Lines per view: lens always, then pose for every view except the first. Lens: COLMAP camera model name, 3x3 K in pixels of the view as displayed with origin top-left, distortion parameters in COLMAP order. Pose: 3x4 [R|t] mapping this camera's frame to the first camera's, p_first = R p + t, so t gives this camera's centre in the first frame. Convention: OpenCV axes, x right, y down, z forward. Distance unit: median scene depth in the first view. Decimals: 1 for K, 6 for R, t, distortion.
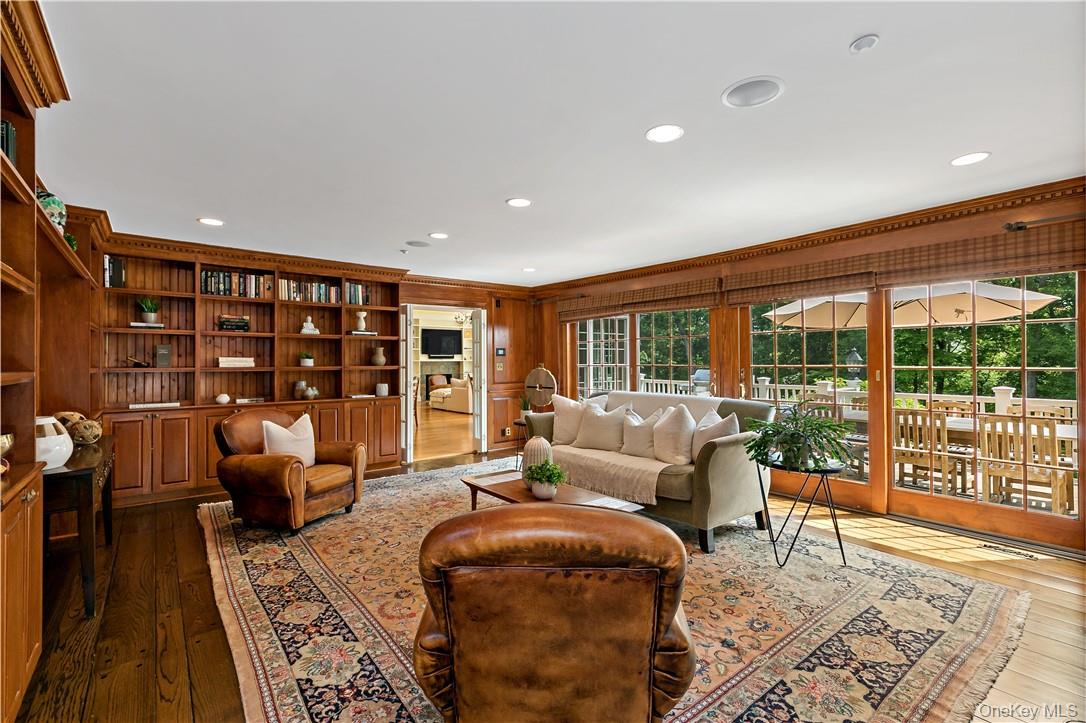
lens RADIAL K [[488.3, 0, 543.0], [0, 488.3, 361.5], [0, 0, 1]] dist [-0.000508, -0.000202]
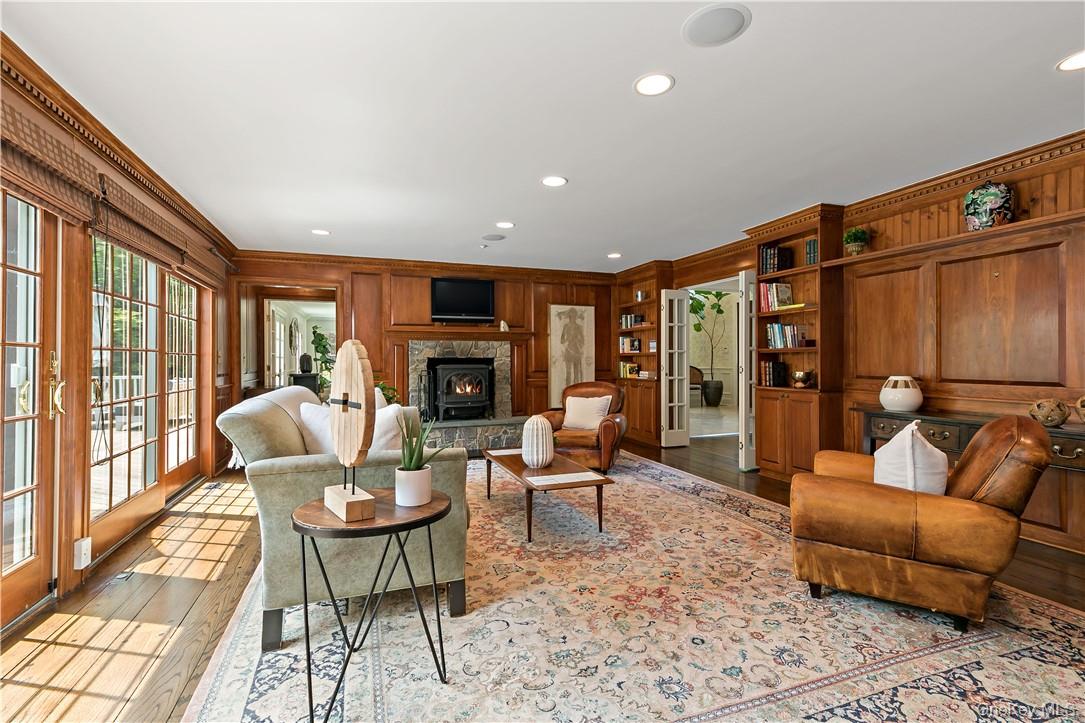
lens RADIAL K [[502.5, 0, 537.3], [0, 502.5, 358.8], [0, 0, 1]] dist [0.000947, 0.000280]
pose [[-0.947472, 0.009190, 0.319706, -0.316545], [0.007967, 0.999955, -0.005135, 0.041899], [-0.319739, -0.002318, -0.947503, 1.838207]]
